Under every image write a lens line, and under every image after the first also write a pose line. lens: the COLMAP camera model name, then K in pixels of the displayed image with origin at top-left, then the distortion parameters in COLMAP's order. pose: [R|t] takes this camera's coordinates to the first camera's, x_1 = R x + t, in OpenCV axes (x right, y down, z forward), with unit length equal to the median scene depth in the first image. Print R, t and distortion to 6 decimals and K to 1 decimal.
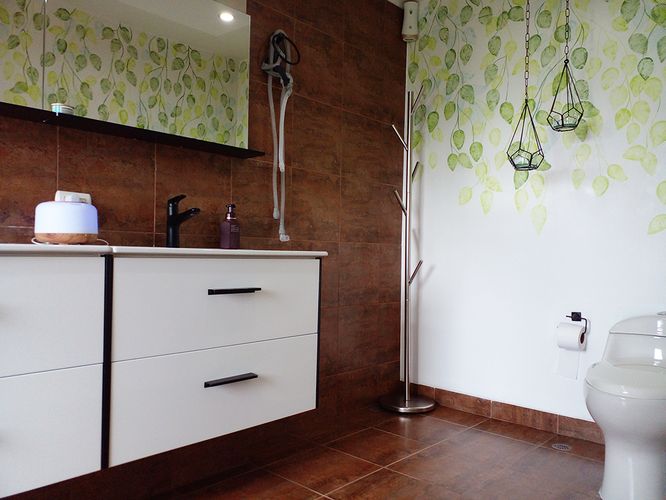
lens RADIAL K [[532.2, 0, 335.6], [0, 532.2, 251.3], [0, 0, 1]] dist [0.122858, -0.204280]
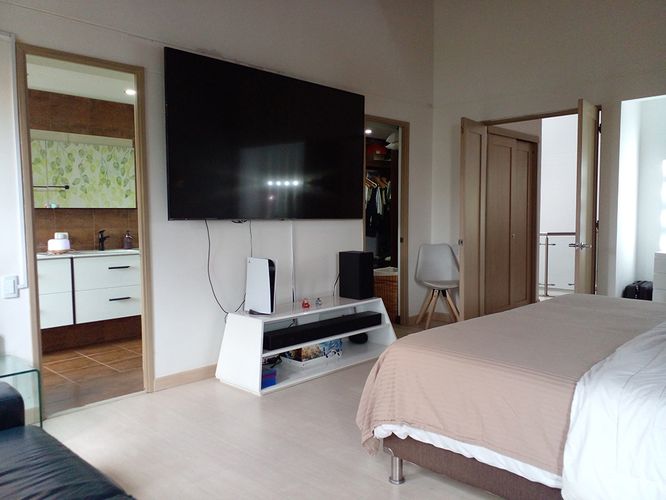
lens RADIAL K [[532.2, 0, 335.6], [0, 532.2, 251.3], [0, 0, 1]] dist [0.122858, -0.204280]
pose [[0.999534, -0.019985, -0.023094, 0.870833], [0.021655, 0.996988, 0.074473, -0.170495], [0.021536, -0.074938, 0.996956, -1.544794]]
